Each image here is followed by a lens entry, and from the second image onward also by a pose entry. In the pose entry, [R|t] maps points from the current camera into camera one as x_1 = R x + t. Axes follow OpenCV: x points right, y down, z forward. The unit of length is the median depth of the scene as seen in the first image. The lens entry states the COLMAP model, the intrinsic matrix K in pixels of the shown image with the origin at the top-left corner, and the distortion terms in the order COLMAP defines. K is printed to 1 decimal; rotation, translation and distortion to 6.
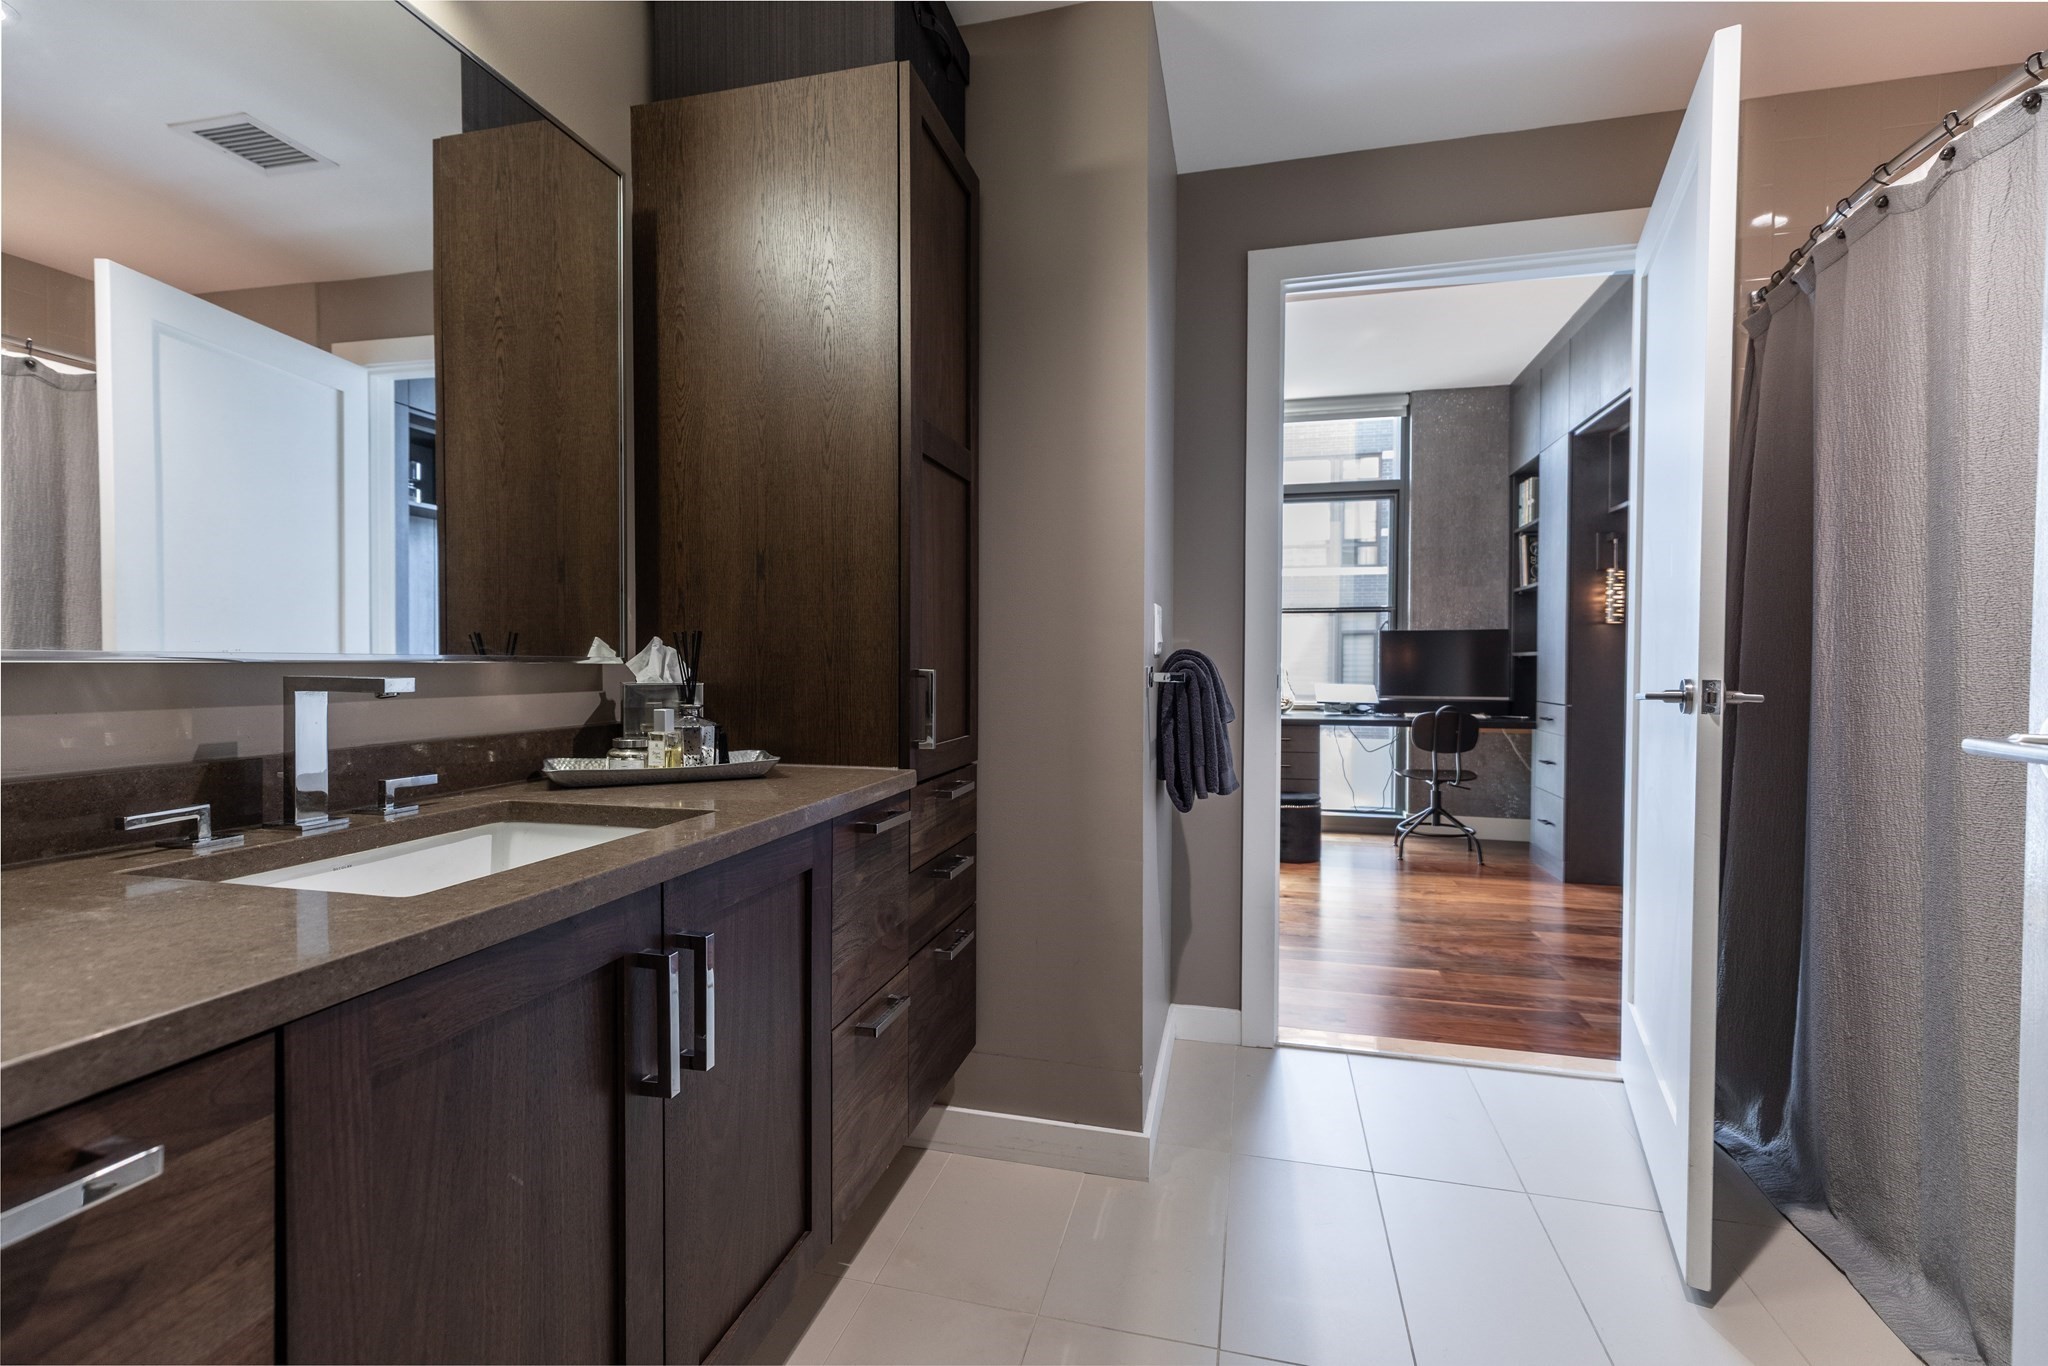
lens RADIAL K [[937.0, 0, 1001.1], [0, 937.0, 680.2], [0, 0, 1]] dist [0.006803, 0.000748]
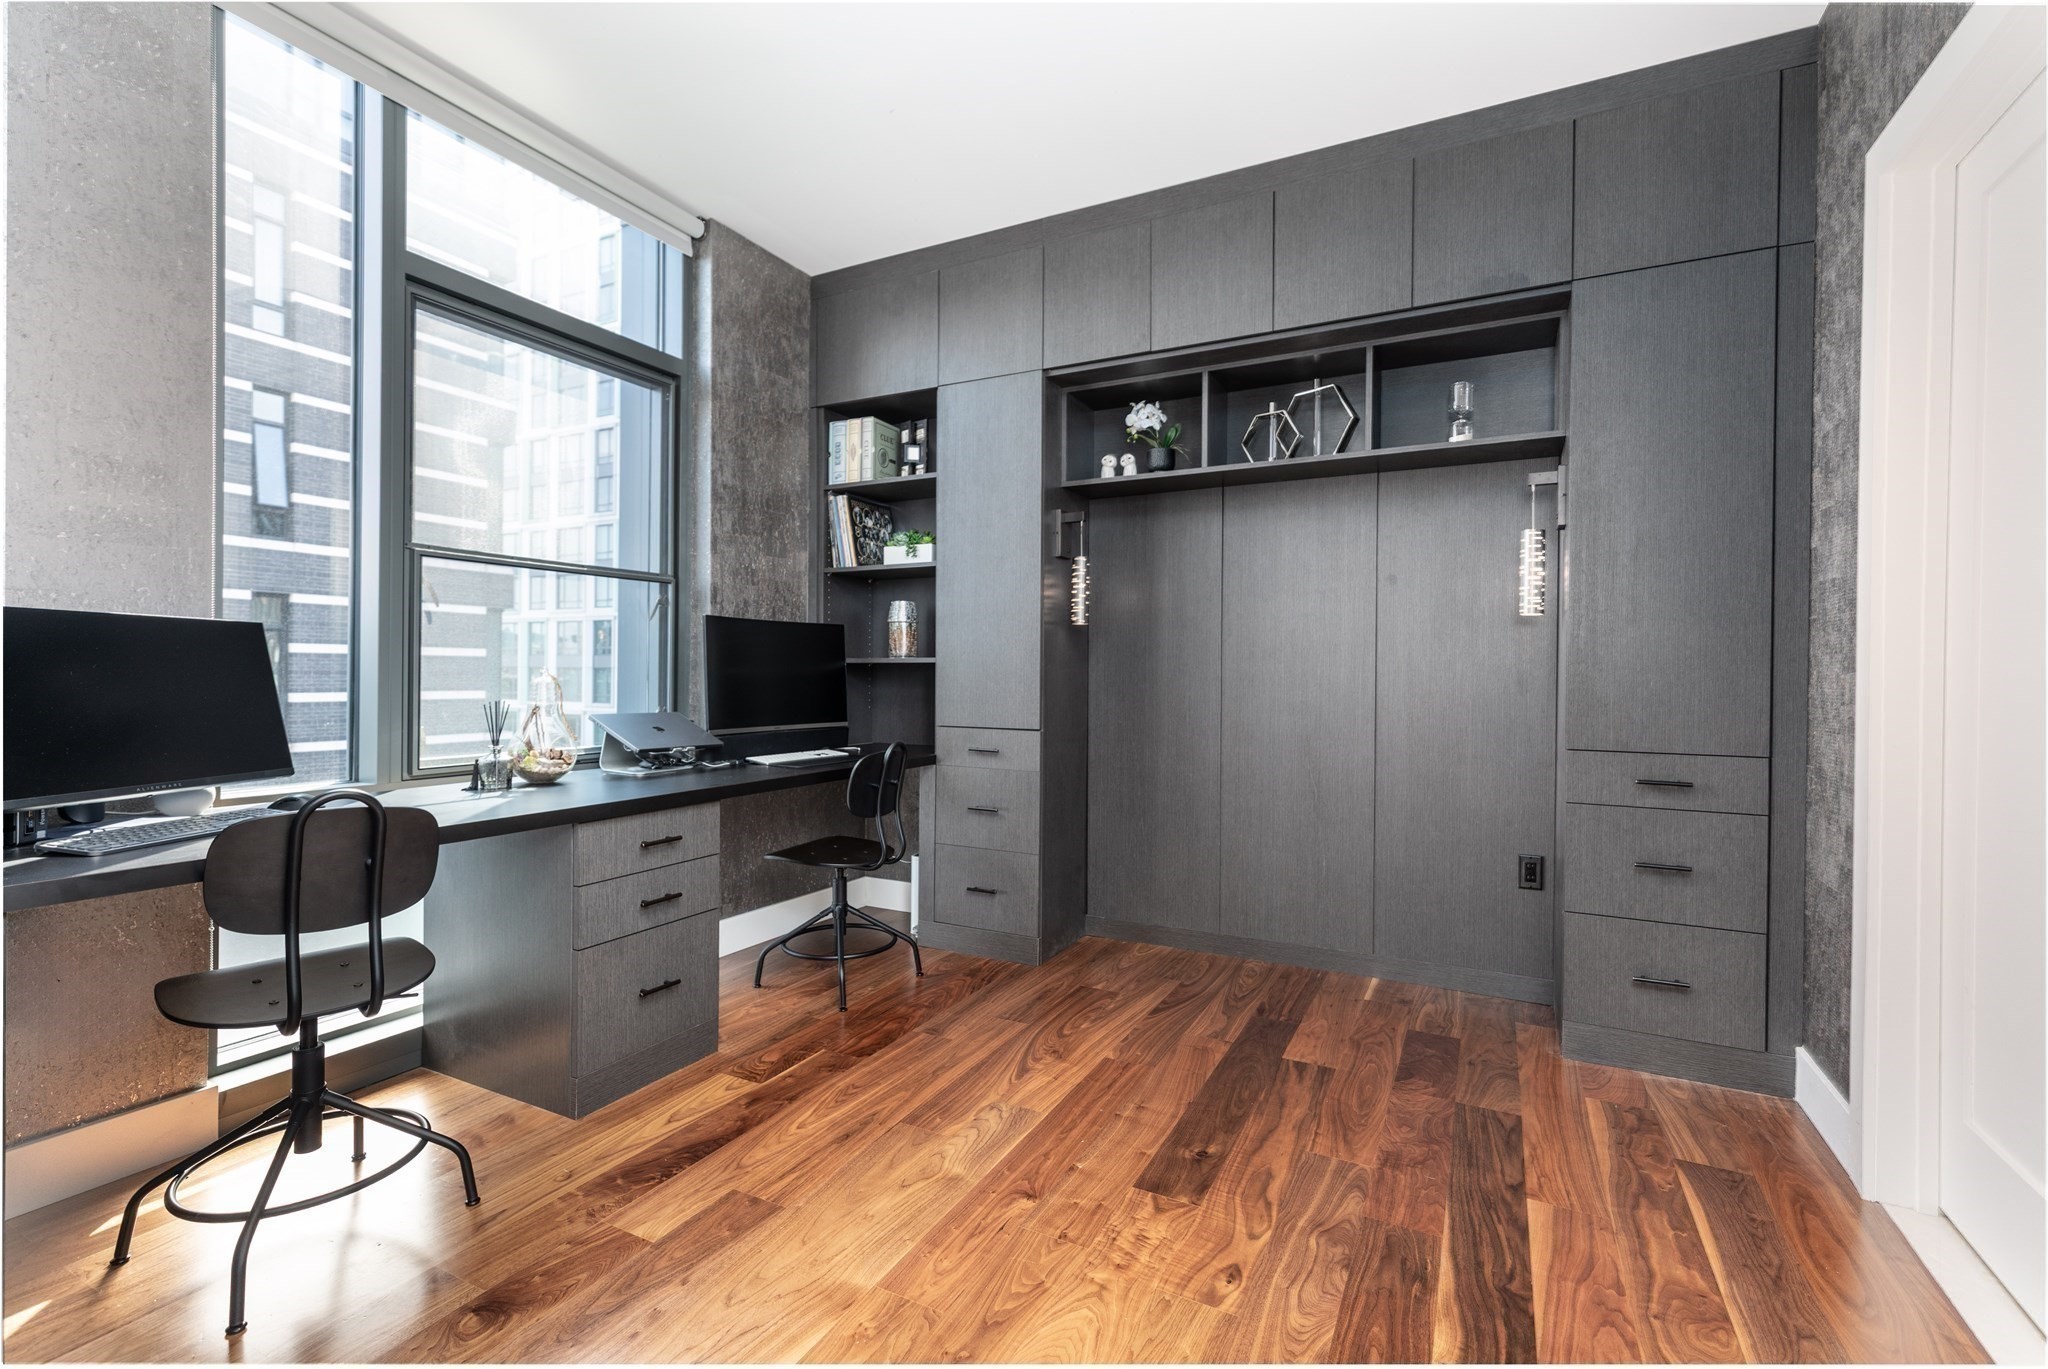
lens RADIAL K [[937.0, 0, 1023.1], [0, 937.0, 674.7], [0, 0, 1]] dist [0.006803, 0.000748]
pose [[0.213569, -0.000196, 0.976928, -0.110357], [0.008511, 0.999962, -0.001660, -0.014063], [-0.976891, 0.008669, 0.213562, 0.705582]]
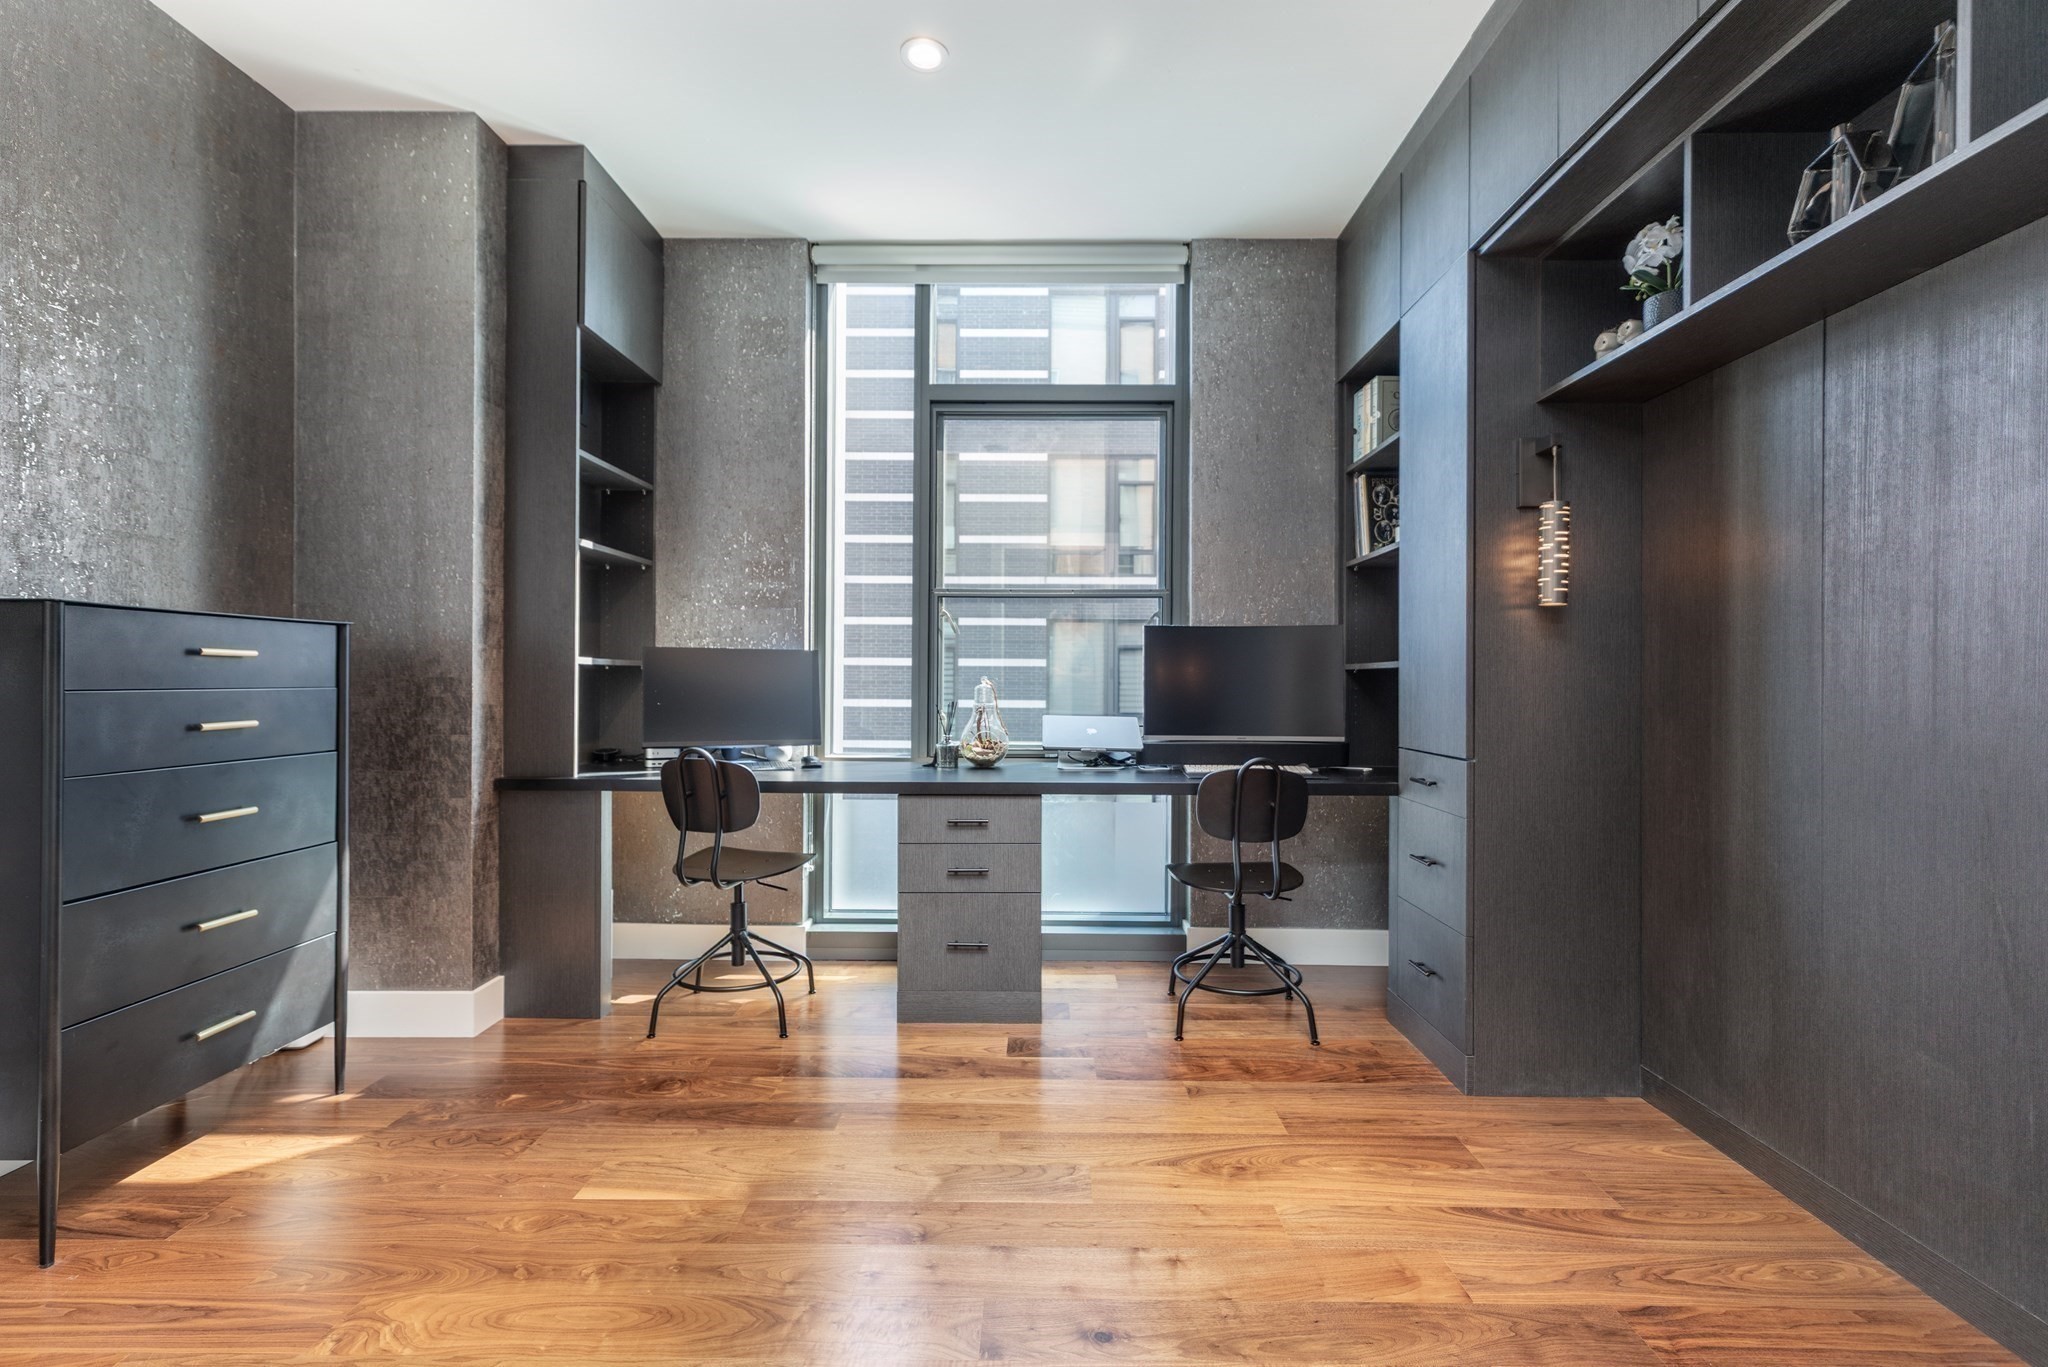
lens RADIAL K [[937.0, 0, 1015.3], [0, 937.0, 676.8], [0, 0, 1]] dist [0.006803, 0.000748]
pose [[0.973404, 0.002269, 0.229082, 0.190960], [0.002127, 0.999818, -0.018942, -0.009436], [-0.229083, 0.018925, 0.973223, 0.448588]]
